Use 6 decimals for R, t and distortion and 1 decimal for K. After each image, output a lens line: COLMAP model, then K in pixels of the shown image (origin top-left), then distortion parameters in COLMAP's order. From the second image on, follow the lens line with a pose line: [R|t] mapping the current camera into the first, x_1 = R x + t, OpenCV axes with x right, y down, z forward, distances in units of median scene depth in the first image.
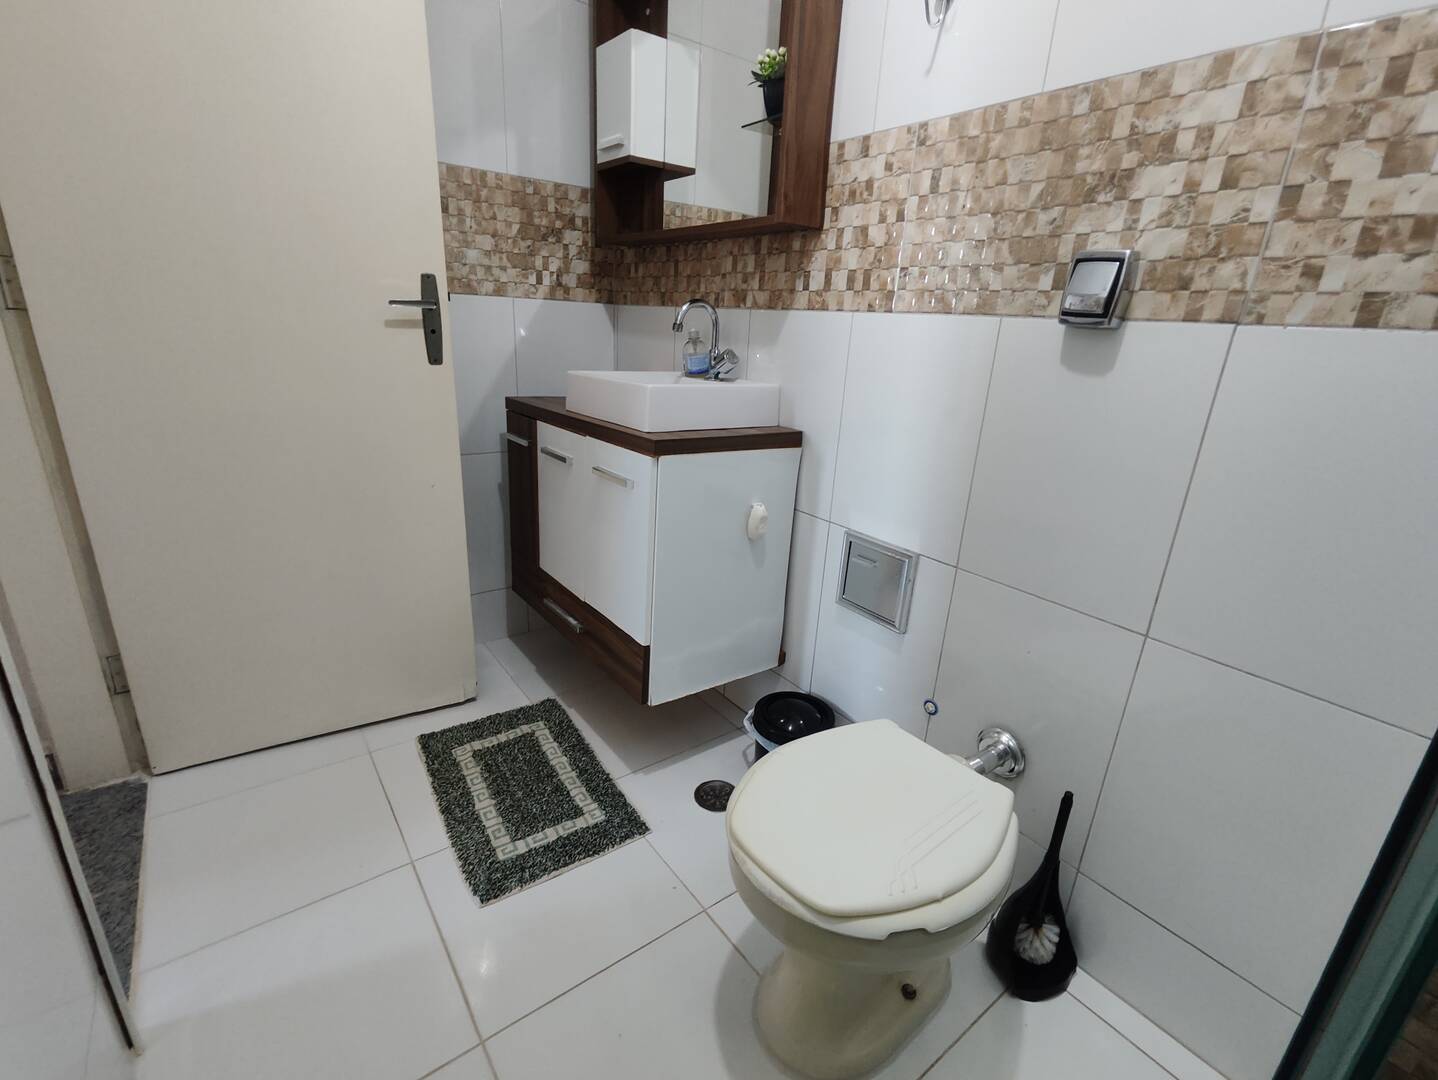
lens RADIAL K [[658.3, 0, 717.6], [0, 658.3, 539.3], [0, 0, 1]] dist [0.001957, -0.001816]
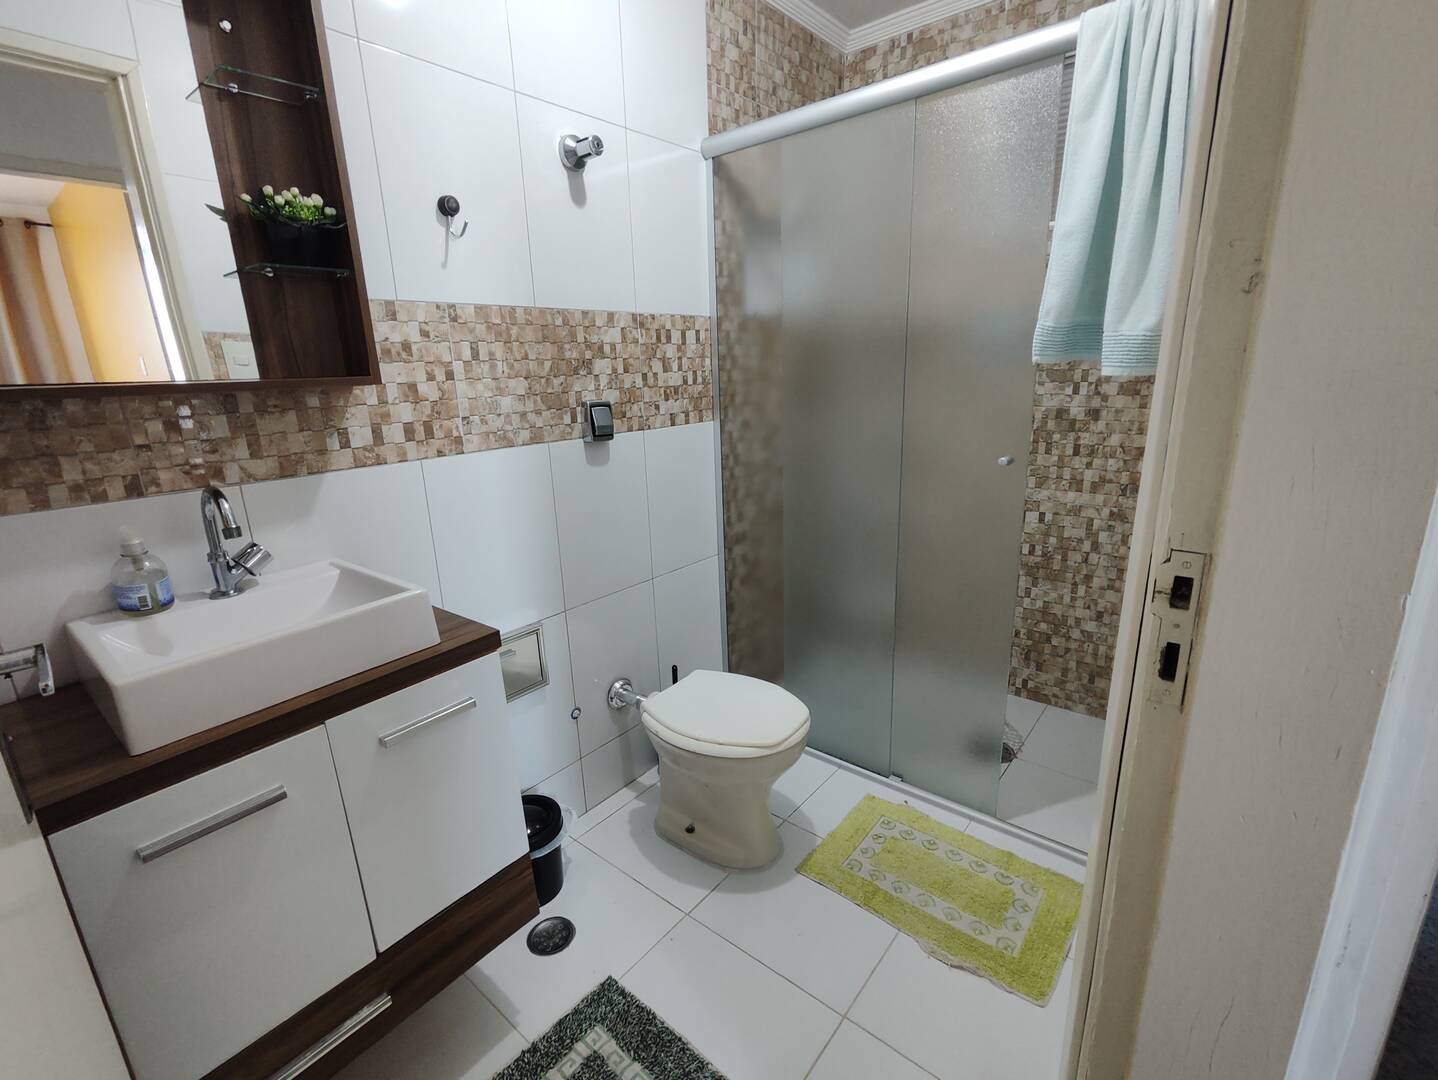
lens RADIAL K [[658.3, 0, 711.5], [0, 658.3, 540.1], [0, 0, 1]] dist [0.001957, -0.001816]
pose [[-0.240216, -0.292232, 0.925687, -1.053846], [0.326901, 0.873556, 0.360606, -0.536230], [-0.914020, 0.389231, -0.114311, 0.873449]]
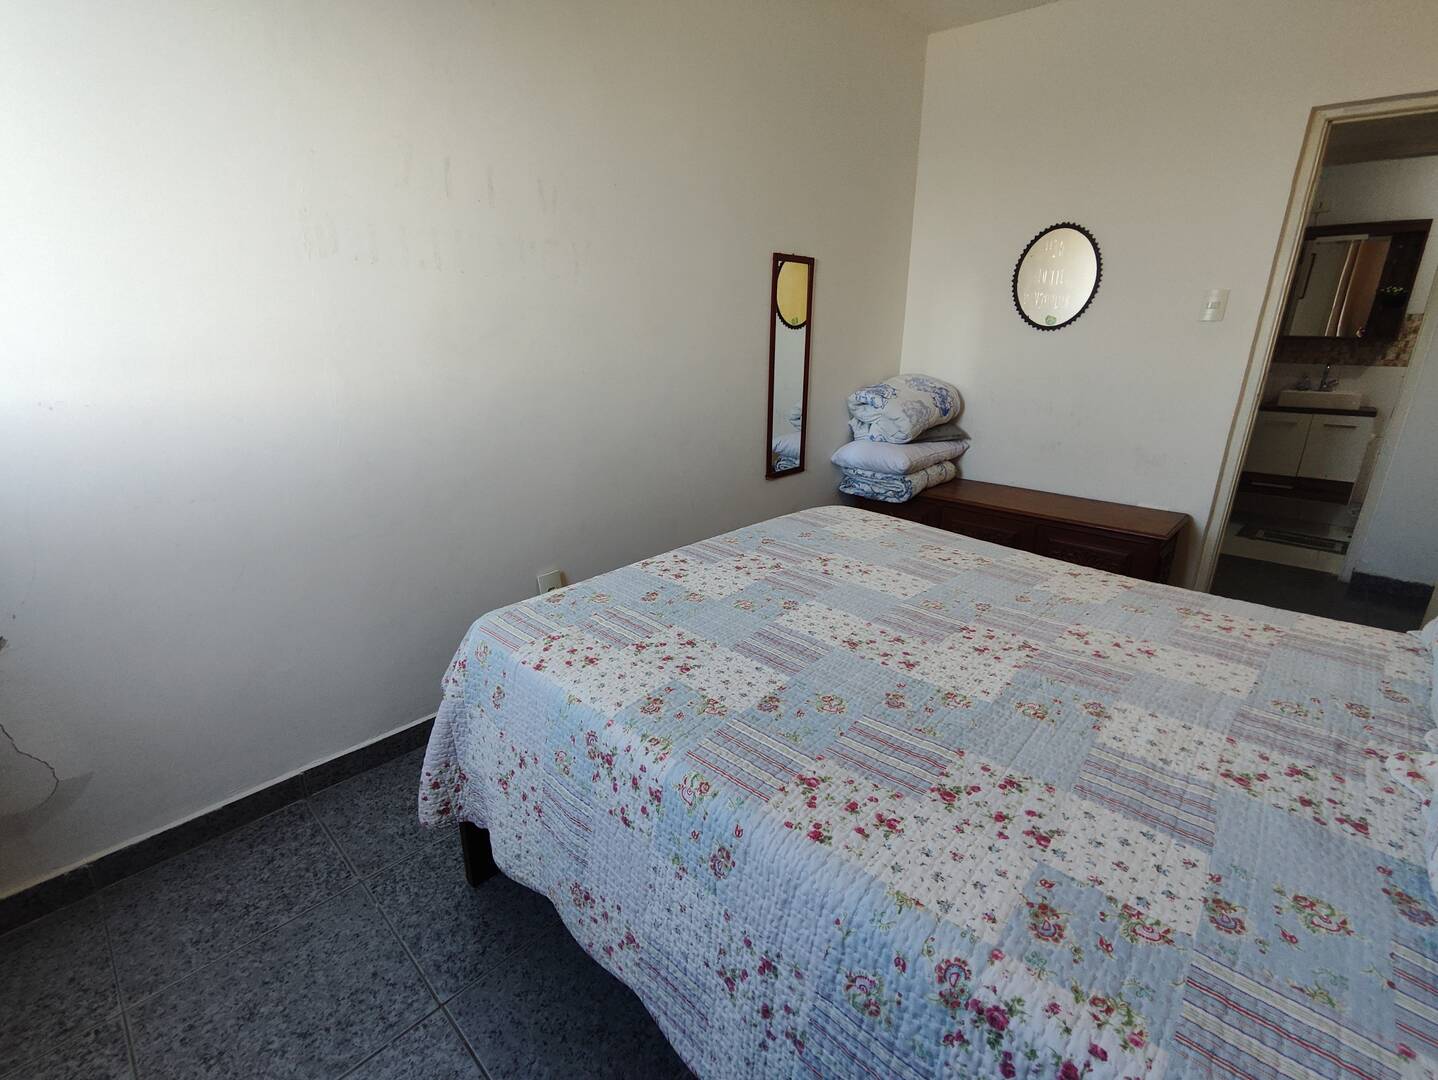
lens RADIAL K [[658.3, 0, 714.7], [0, 658.3, 536.6], [0, 0, 1]] dist [0.001957, -0.001816]
pose [[0.982585, -0.088836, 0.163203, -4.171857], [0.090654, 0.995875, -0.003715, 0.186267], [-0.162200, 0.018446, 0.986585, -1.742063]]
